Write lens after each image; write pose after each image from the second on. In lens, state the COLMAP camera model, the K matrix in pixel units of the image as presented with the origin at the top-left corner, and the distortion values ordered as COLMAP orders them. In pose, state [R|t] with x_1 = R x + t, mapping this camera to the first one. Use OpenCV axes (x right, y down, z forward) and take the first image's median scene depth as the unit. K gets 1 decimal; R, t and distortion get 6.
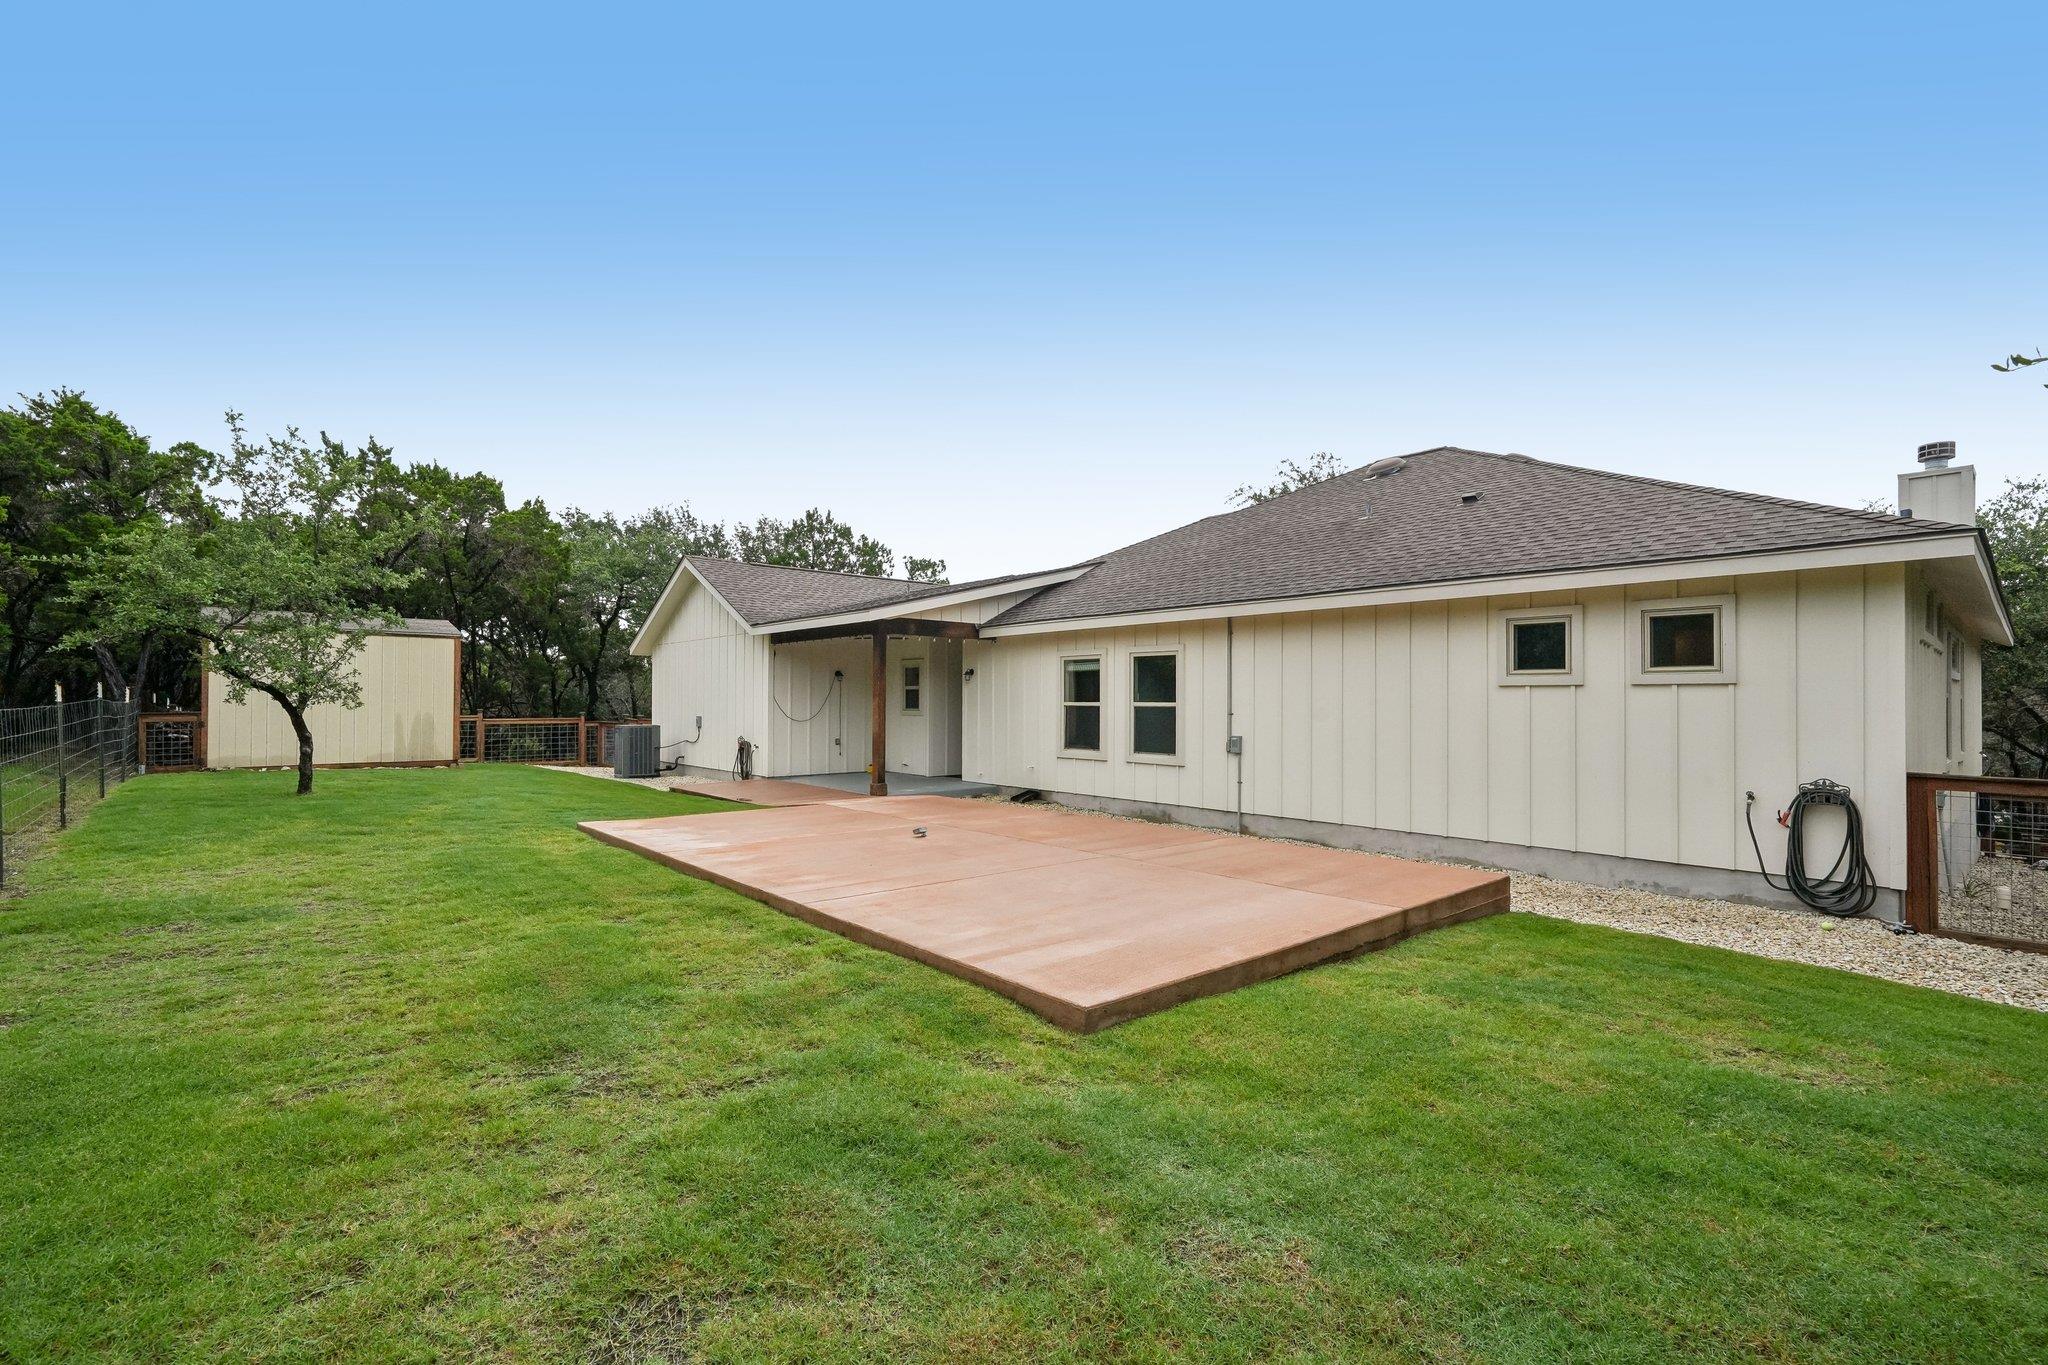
lens RADIAL K [[881.4, 0, 1021.2], [0, 881.4, 689.3], [0, 0, 1]] dist [0.002007, 0.000234]
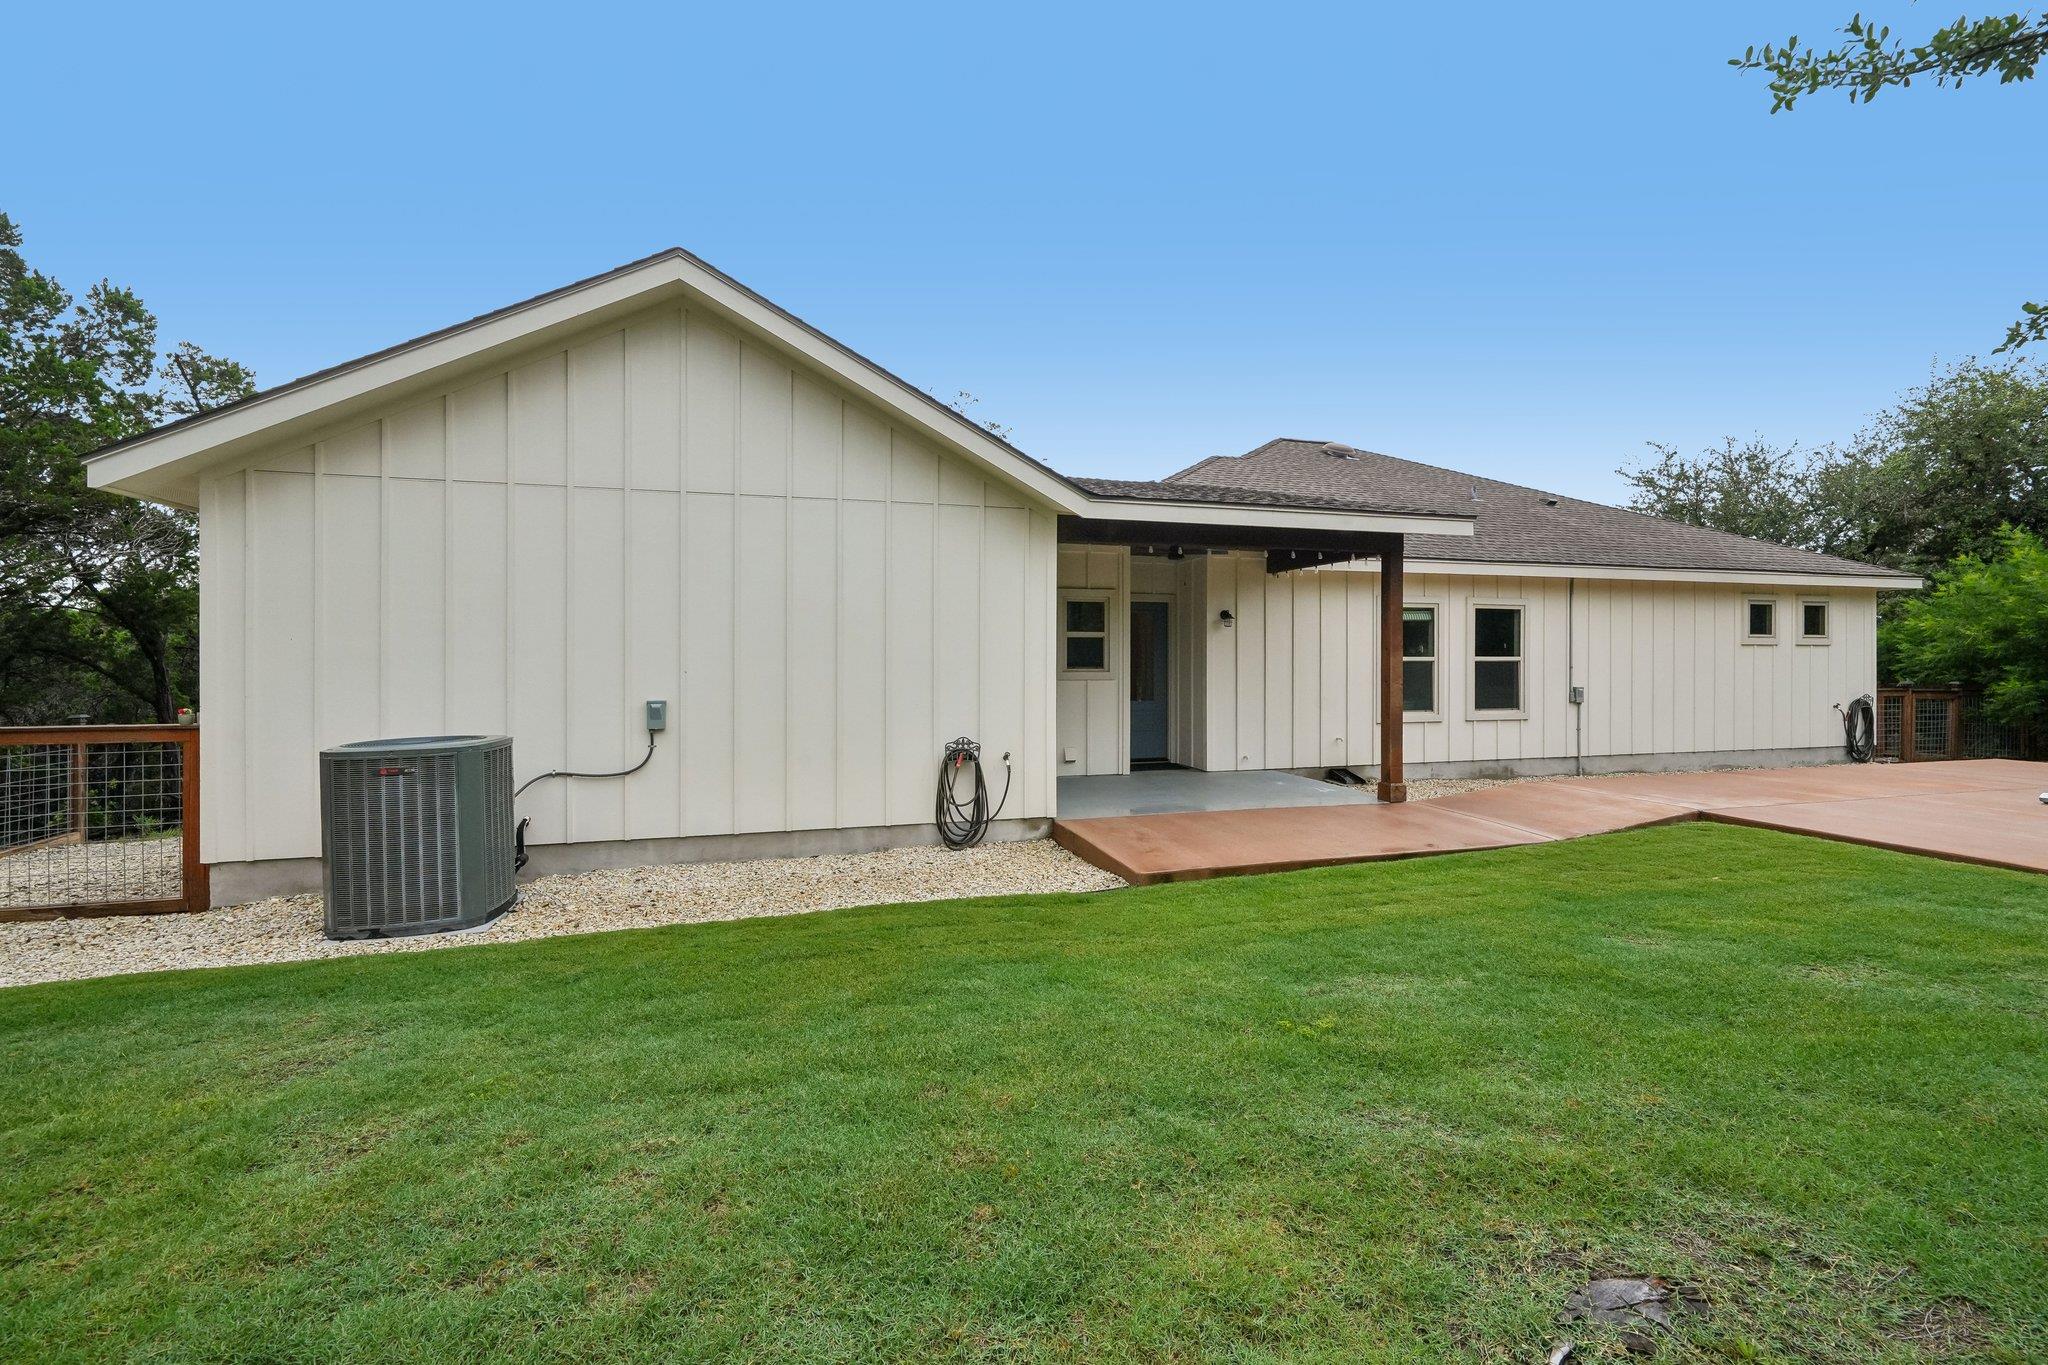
lens RADIAL K [[881.4, 0, 1022.7], [0, 881.4, 689.2], [0, 0, 1]] dist [0.002007, 0.000234]
pose [[0.427010, -0.004190, 0.904237, -0.970575], [0.001996, 0.999991, 0.003691, 0.046968], [-0.904245, 0.000229, 0.427014, 1.077354]]
